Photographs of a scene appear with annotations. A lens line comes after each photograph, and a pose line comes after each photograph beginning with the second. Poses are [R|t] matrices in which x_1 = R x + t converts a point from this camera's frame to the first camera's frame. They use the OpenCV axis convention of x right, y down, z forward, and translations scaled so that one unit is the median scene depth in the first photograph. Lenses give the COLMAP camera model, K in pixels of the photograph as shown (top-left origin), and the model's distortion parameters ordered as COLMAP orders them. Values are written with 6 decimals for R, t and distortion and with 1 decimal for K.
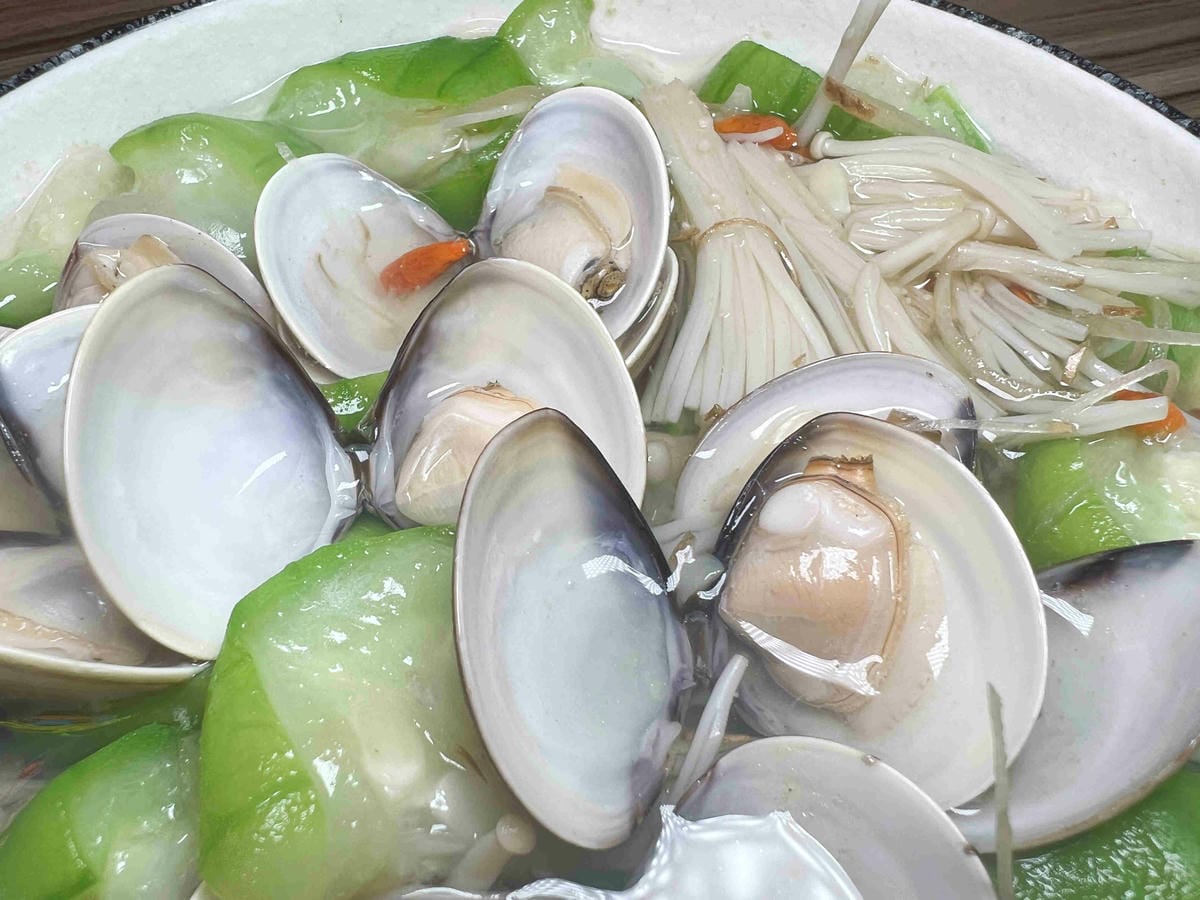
lens RADIAL K [[983.6, 0, 600.0], [0, 983.6, 450.0], [0, 0, 1]] dist [0.047763, -0.000339]
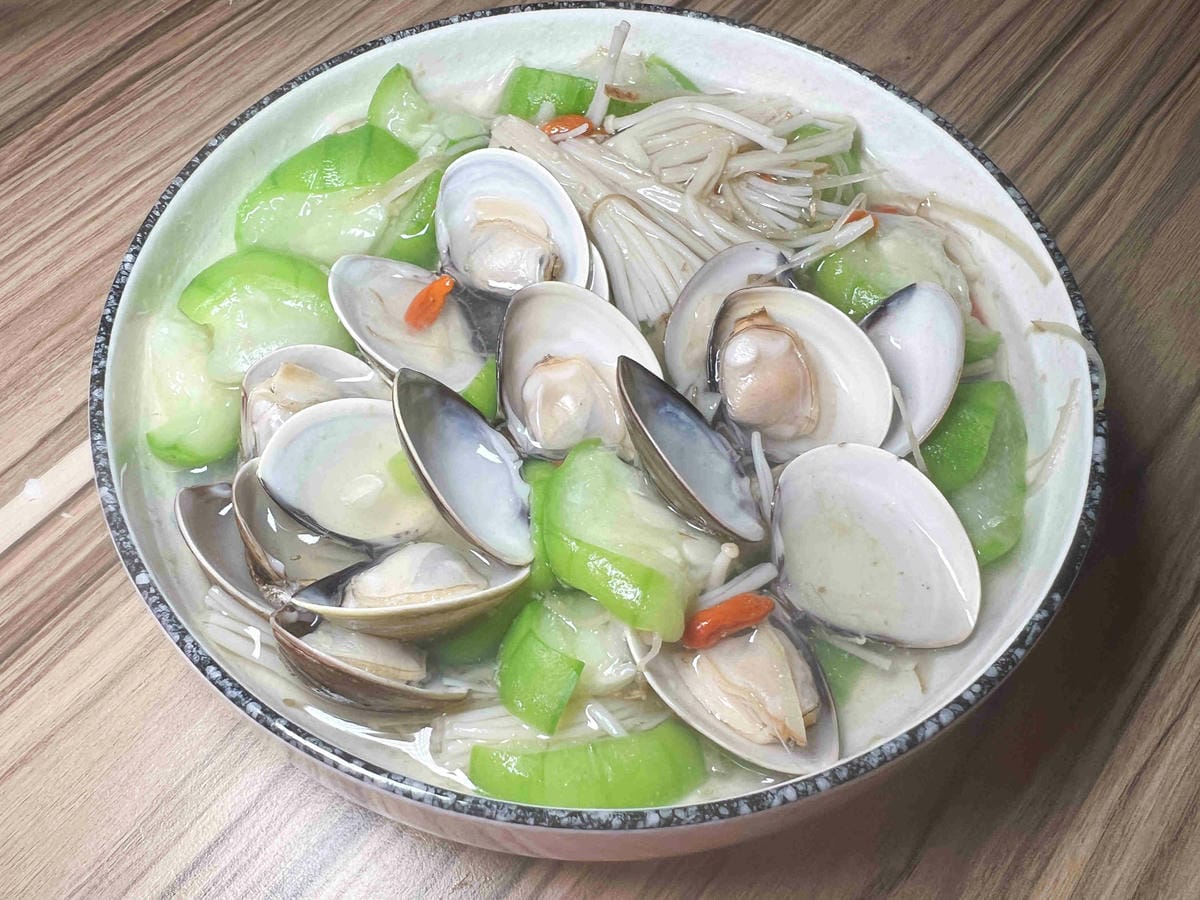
lens RADIAL K [[983.6, 0, 600.0], [0, 983.6, 450.0], [0, 0, 1]] dist [0.047763, -0.000339]
pose [[0.847046, -0.445838, 0.289383, -0.529538], [0.396386, 0.892578, 0.214899, -0.225863], [-0.354107, -0.067321, 0.932779, -0.521018]]
